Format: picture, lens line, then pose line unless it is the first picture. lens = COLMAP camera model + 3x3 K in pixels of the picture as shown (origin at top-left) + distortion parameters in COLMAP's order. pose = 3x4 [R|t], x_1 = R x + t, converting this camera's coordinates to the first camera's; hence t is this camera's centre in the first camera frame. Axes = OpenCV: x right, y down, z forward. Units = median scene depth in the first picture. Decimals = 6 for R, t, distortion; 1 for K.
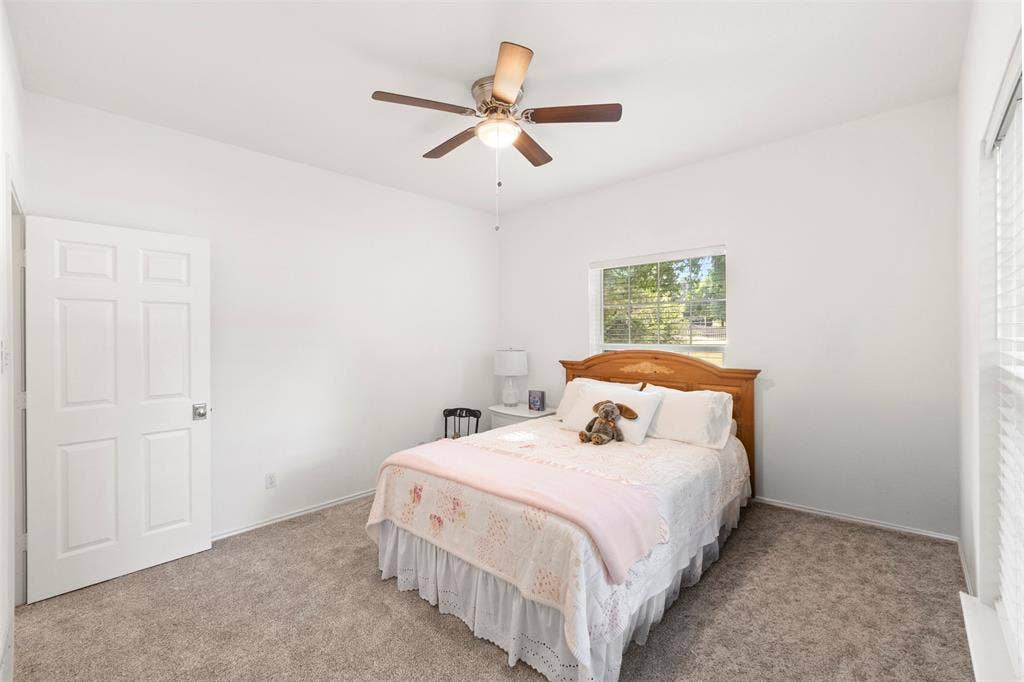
lens RADIAL K [[442.4, 0, 507.9], [0, 442.4, 337.3], [0, 0, 1]] dist [-0.003005, -0.000888]
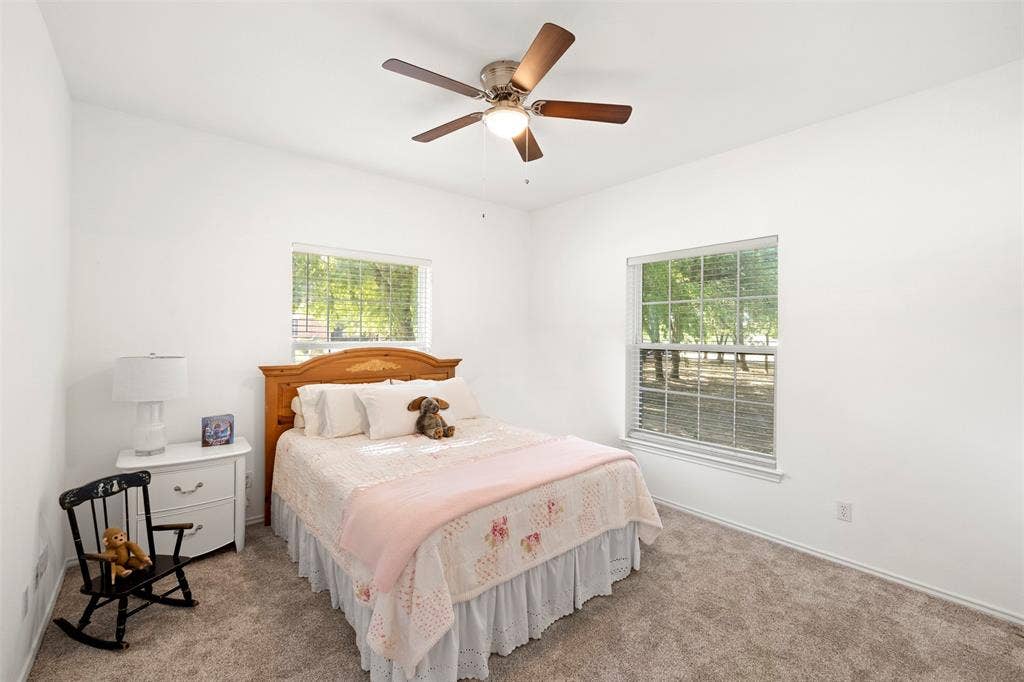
lens RADIAL K [[442.4, 0, 511.0], [0, 442.4, 338.0], [0, 0, 1]] dist [-0.003005, -0.000888]
pose [[0.090336, -0.000812, 0.995911, -0.666927], [0.003562, 0.999994, 0.000492, 0.008039], [-0.995905, 0.003503, 0.090338, 0.616594]]
